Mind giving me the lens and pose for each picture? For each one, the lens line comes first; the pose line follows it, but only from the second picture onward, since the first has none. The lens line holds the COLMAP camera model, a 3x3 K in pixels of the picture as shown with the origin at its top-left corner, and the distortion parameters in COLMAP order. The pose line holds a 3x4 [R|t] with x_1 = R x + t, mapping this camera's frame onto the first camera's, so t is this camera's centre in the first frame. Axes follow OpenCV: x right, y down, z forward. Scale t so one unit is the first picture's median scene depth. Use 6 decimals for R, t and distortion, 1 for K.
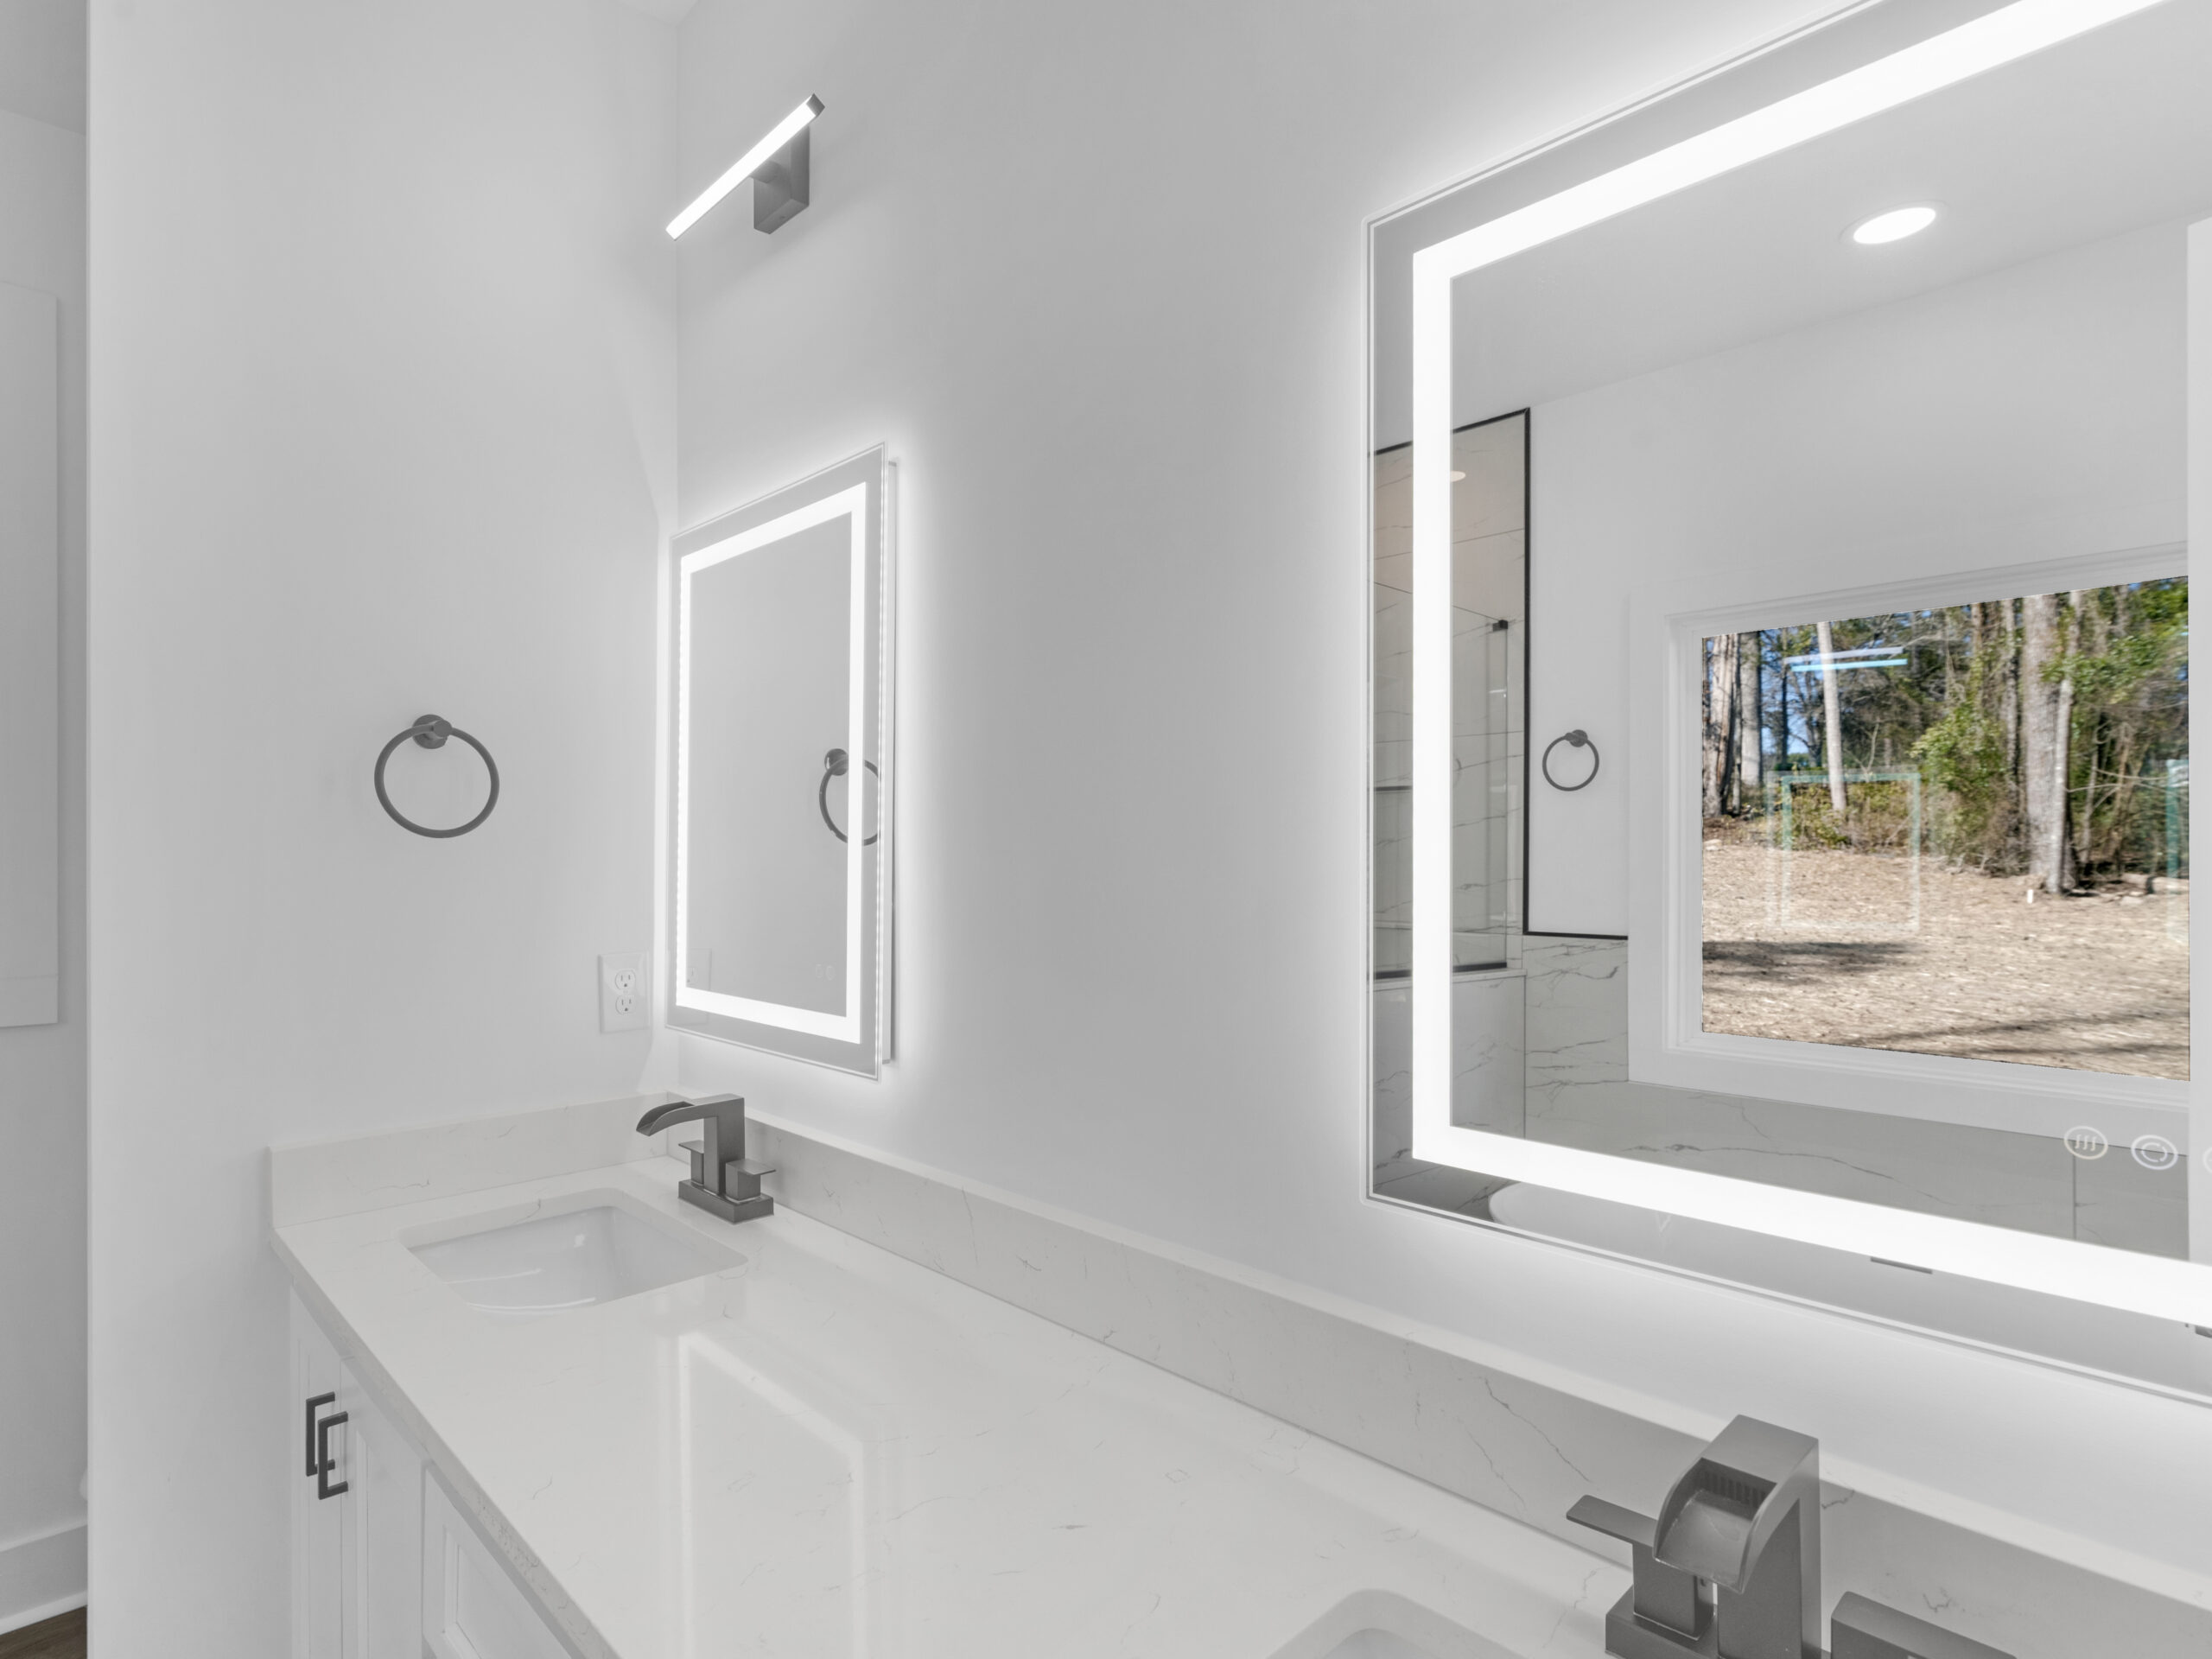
lens RADIAL K [[1125.1, 0, 1063.3], [0, 1125.1, 853.8], [0, 0, 1]] dist [-0.004633, 0.001530]
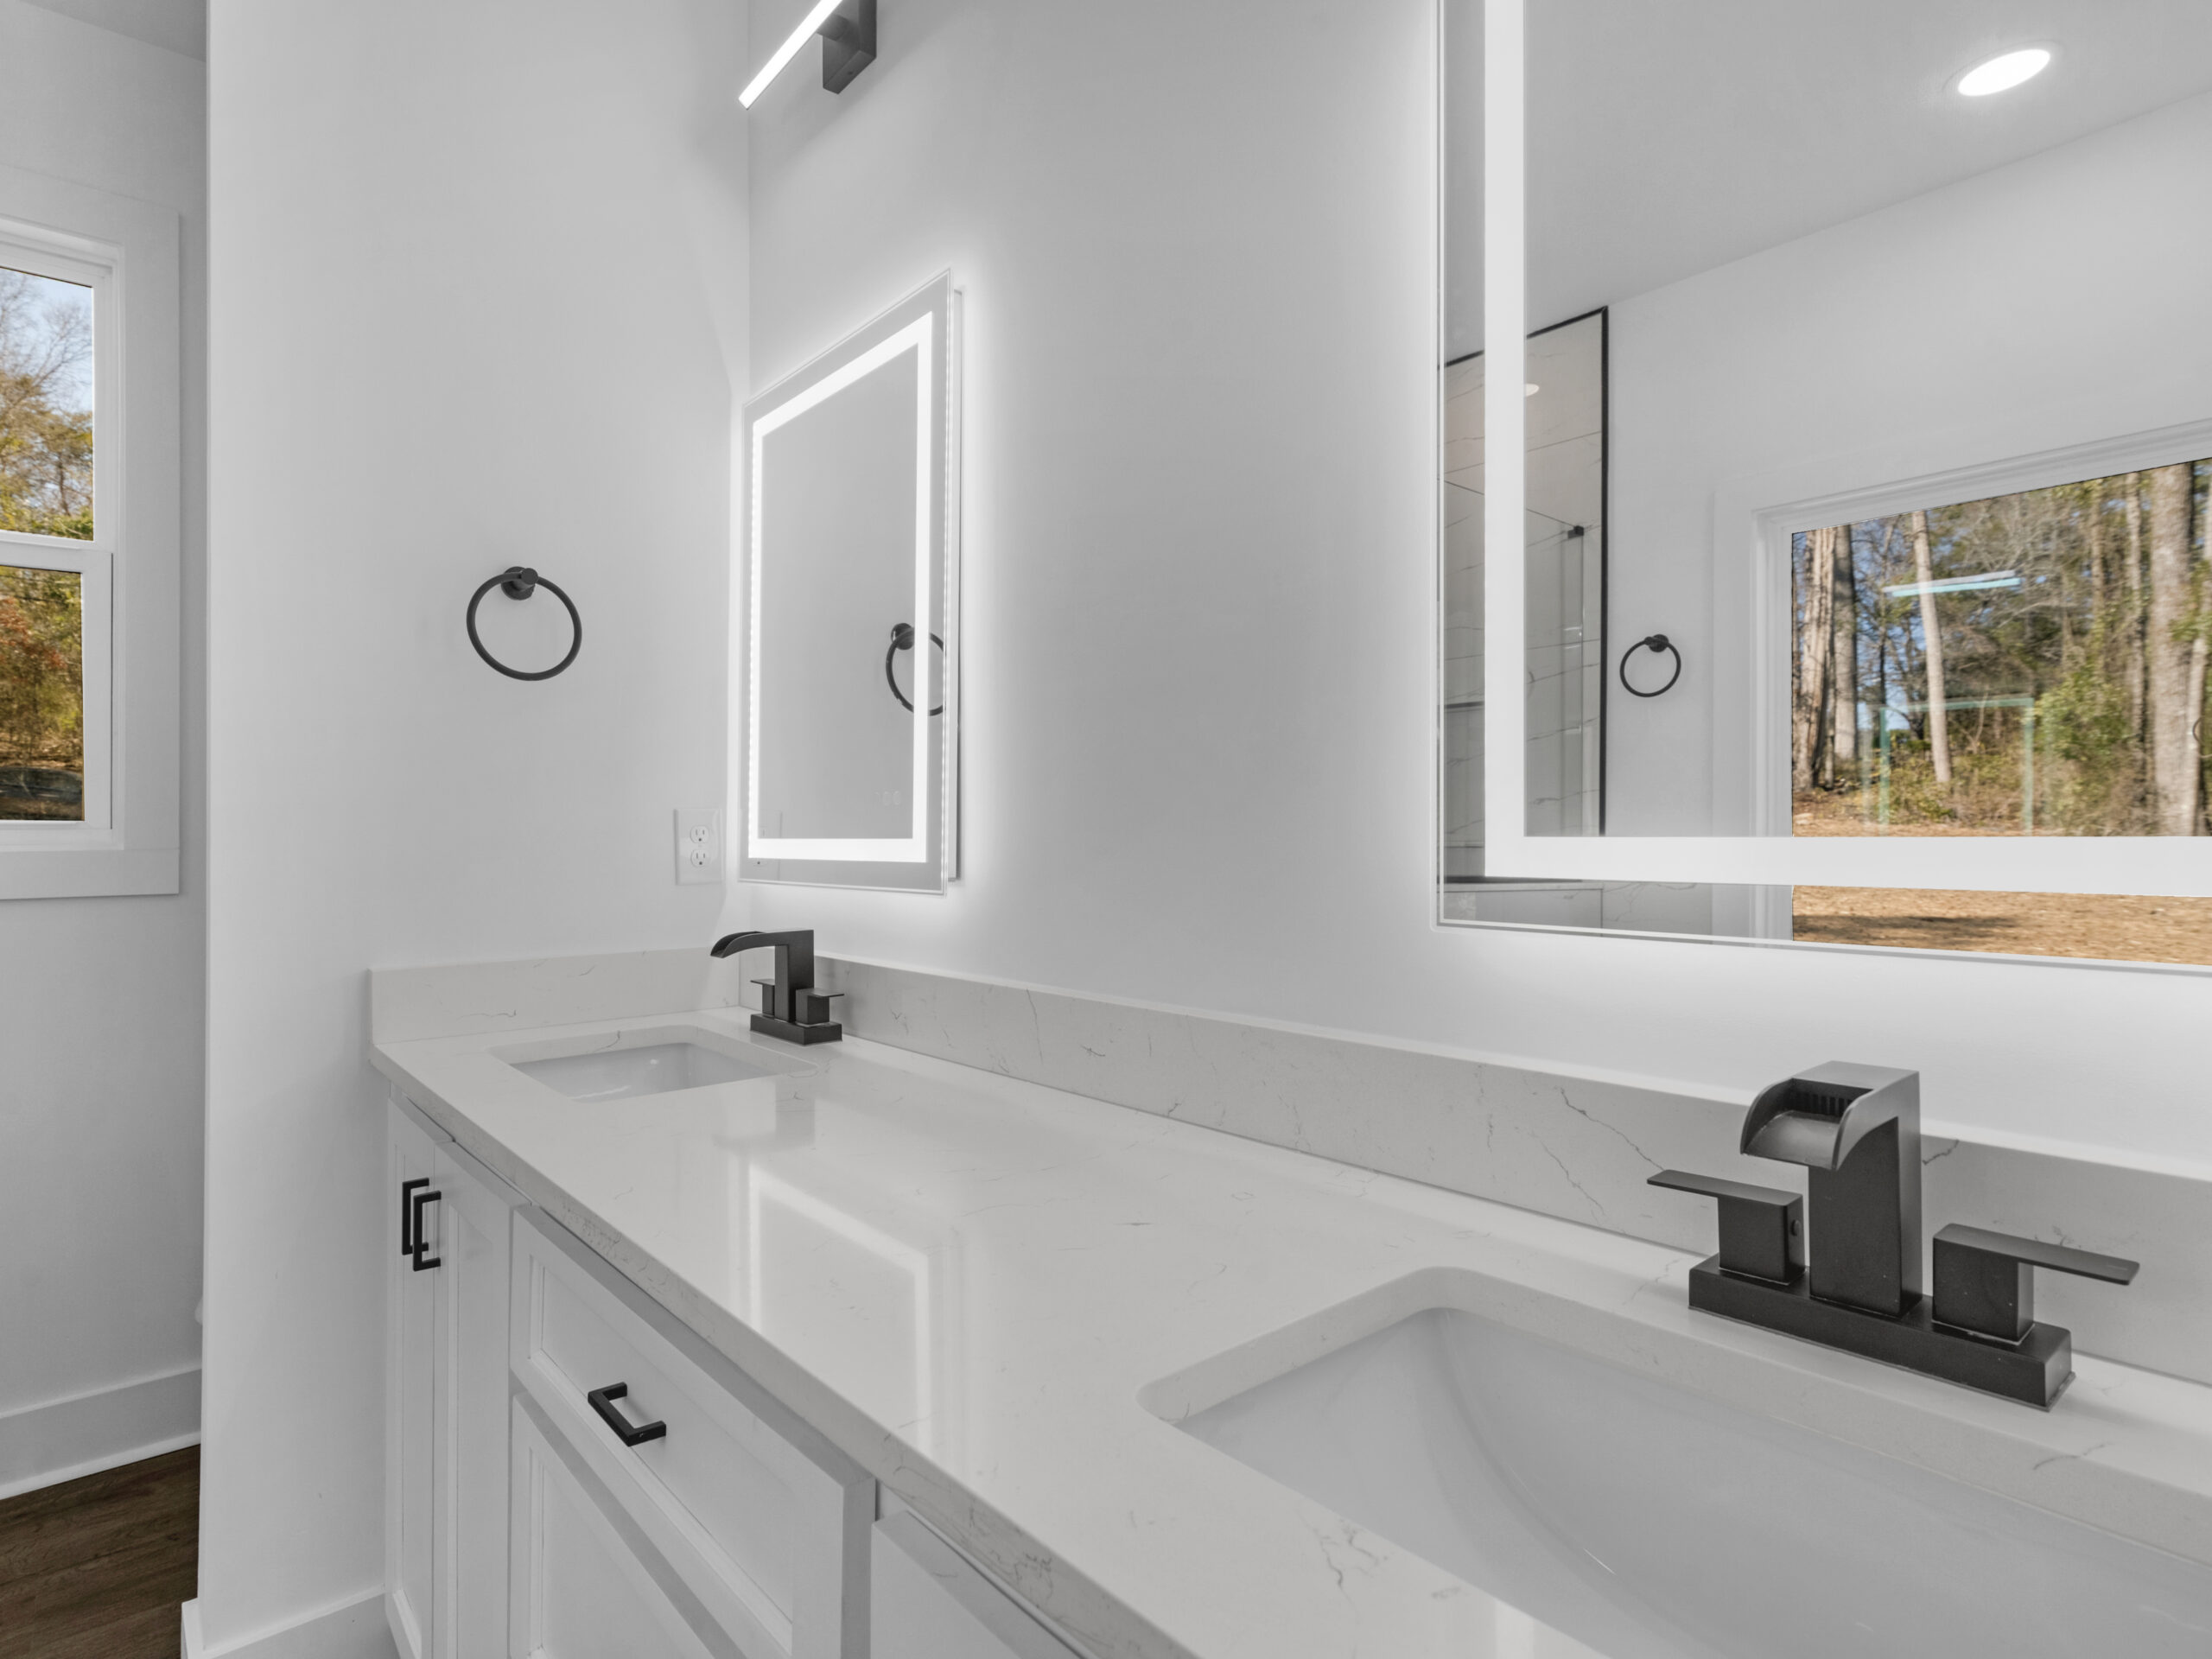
lens RADIAL K [[1125.1, 0, 1044.3], [0, 1125.1, 837.0], [0, 0, 1]] dist [-0.004633, 0.001530]
pose [[0.997498, 0.001716, -0.070679, -0.001725], [-0.001845, 0.999997, -0.001766, 0.102396], [0.070676, 0.001892, 0.997498, -0.003201]]
